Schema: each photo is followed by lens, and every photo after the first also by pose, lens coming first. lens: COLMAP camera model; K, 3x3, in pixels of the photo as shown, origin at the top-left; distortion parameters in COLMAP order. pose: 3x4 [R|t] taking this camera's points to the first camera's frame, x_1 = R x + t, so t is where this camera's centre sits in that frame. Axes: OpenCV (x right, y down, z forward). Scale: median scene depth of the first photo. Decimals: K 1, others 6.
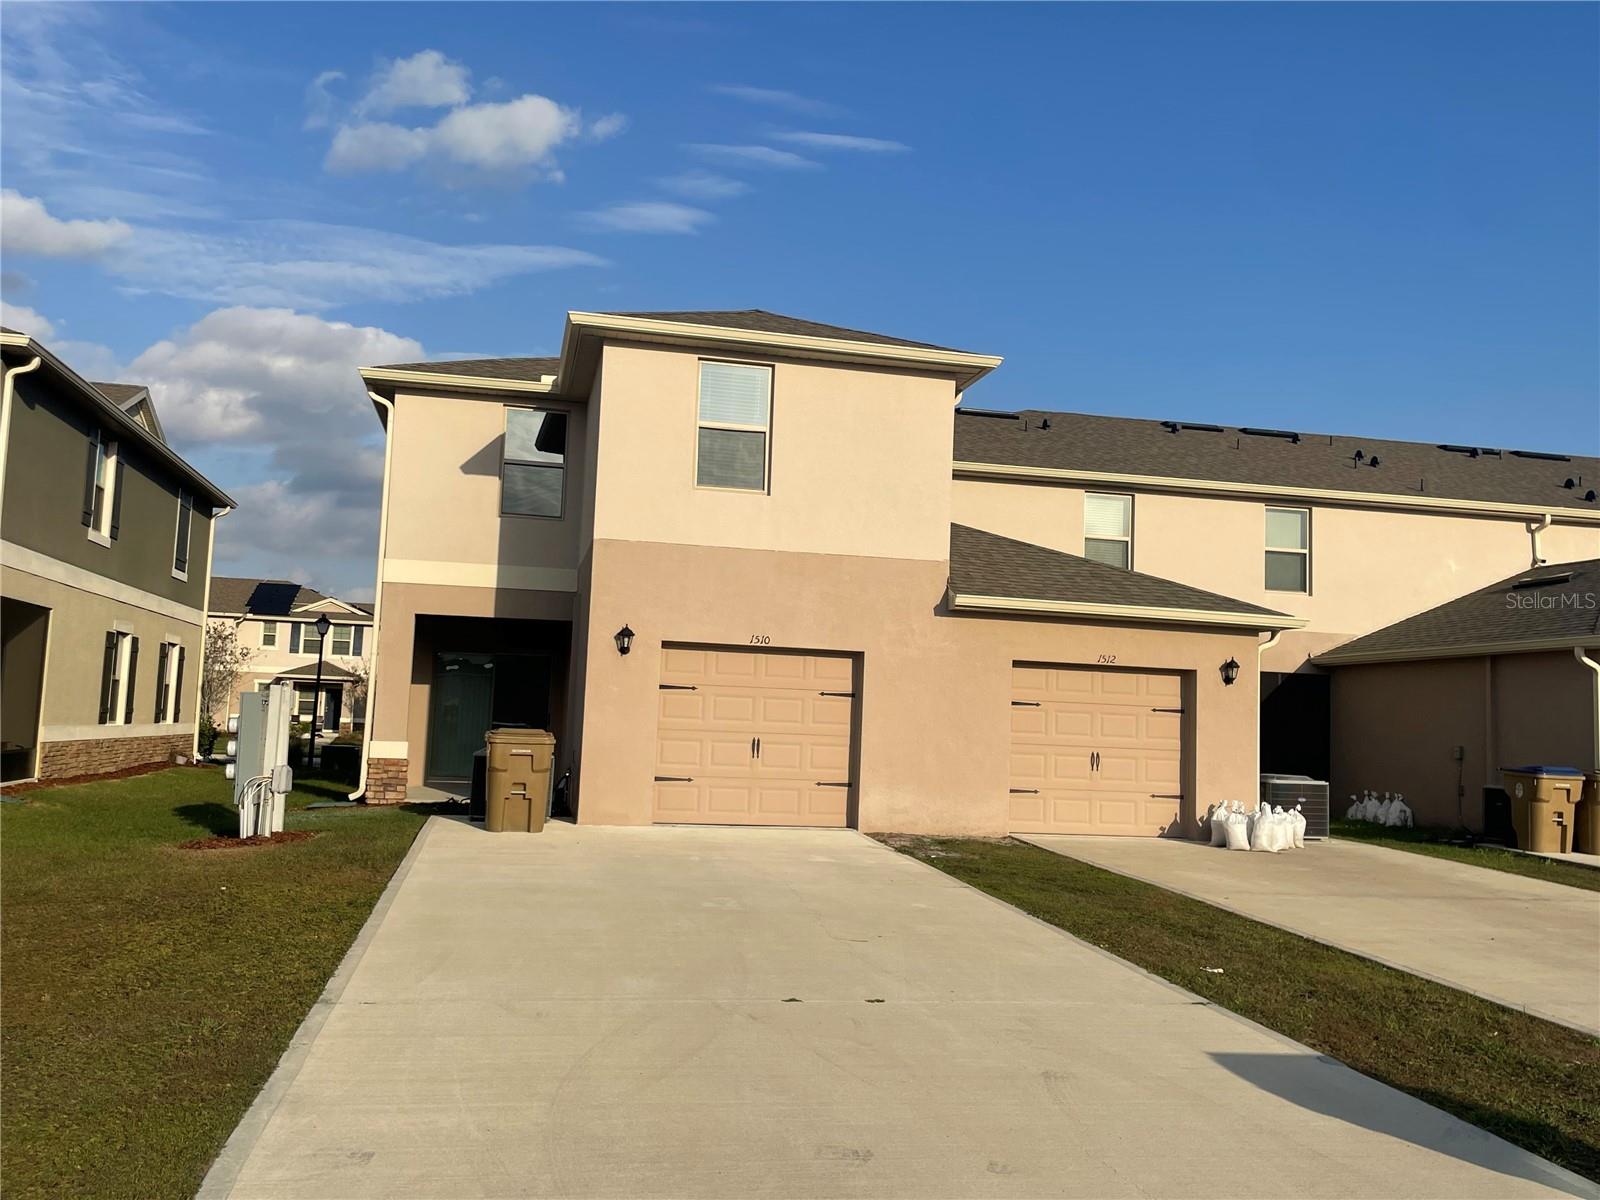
lens RADIAL K [[1395.1, 0, 800.8], [0, 1395.1, 581.7], [0, 0, 1]] dist [0.105940, -0.008671]
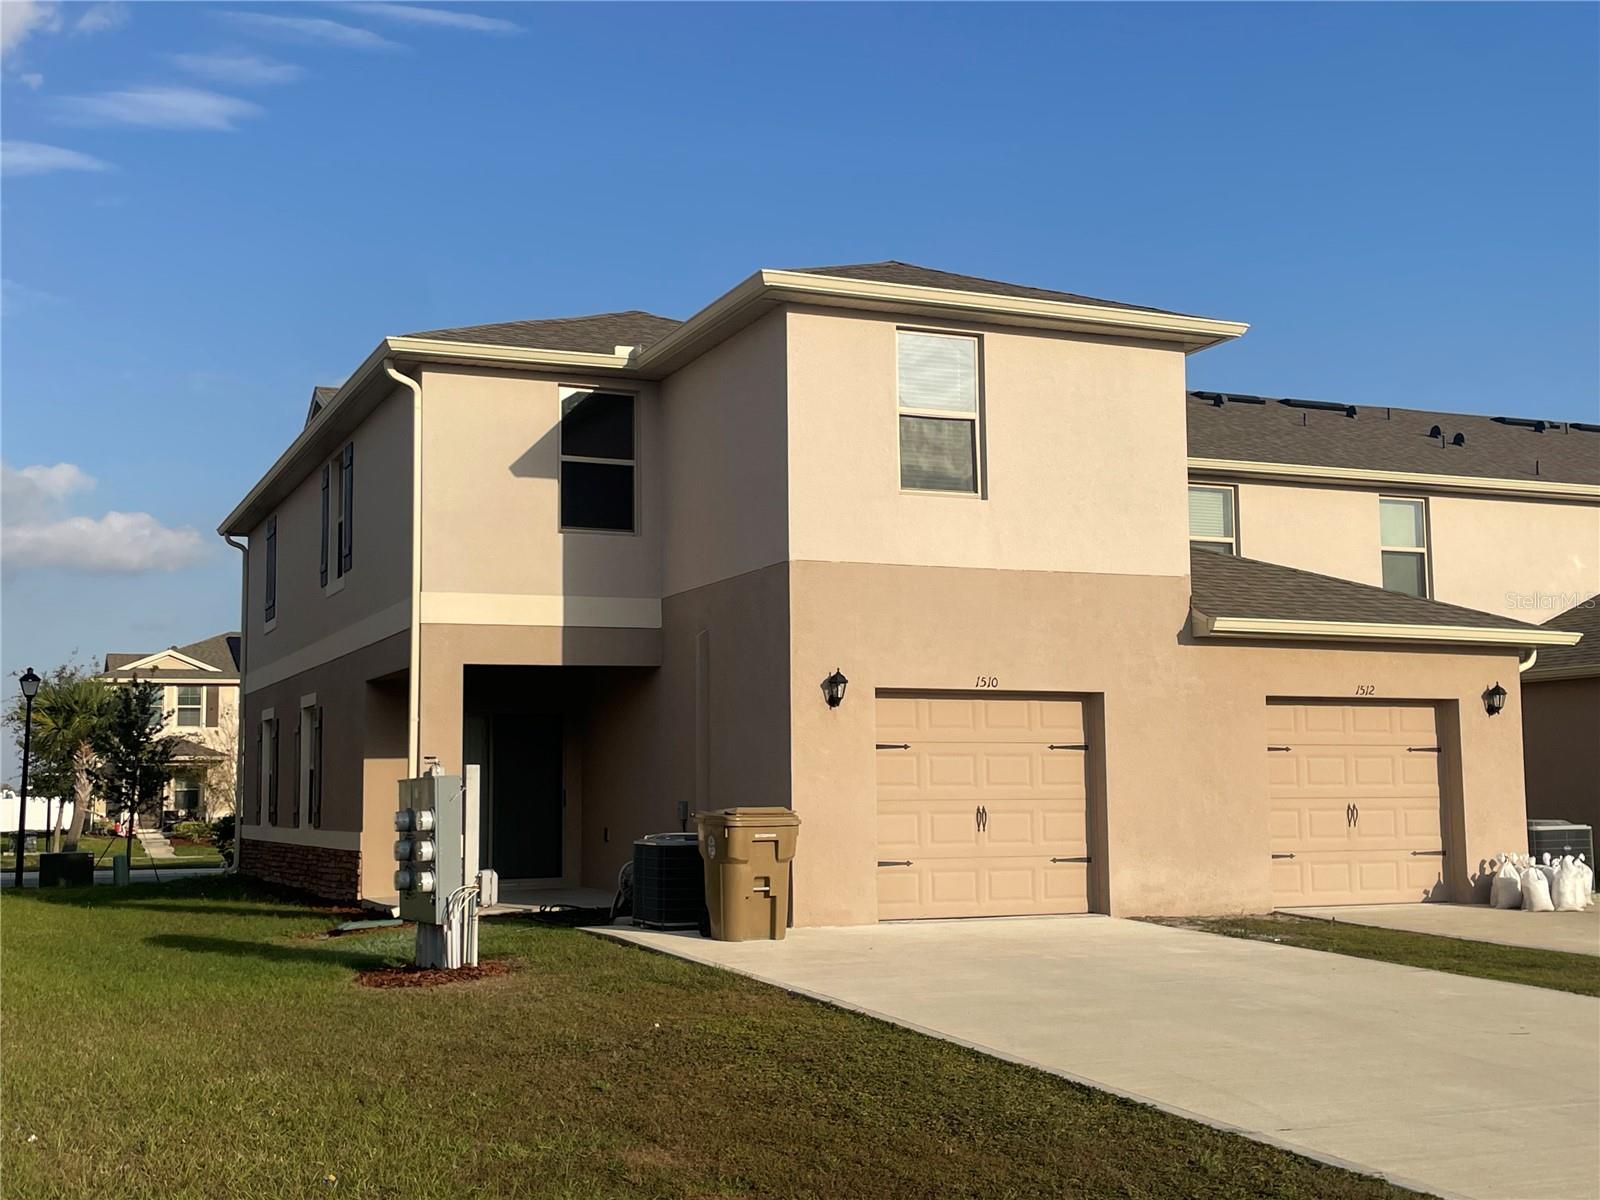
lens RADIAL K [[1876.6, 0, 799.4], [0, 1876.6, 601.9], [0, 0, 1]] dist [0.137140, 0.000000]
pose [[0.978329, -0.029298, 0.204974, -0.338053], [0.028387, 0.999570, 0.007384, -0.014387], [-0.205103, -0.001406, 0.978739, -0.023248]]
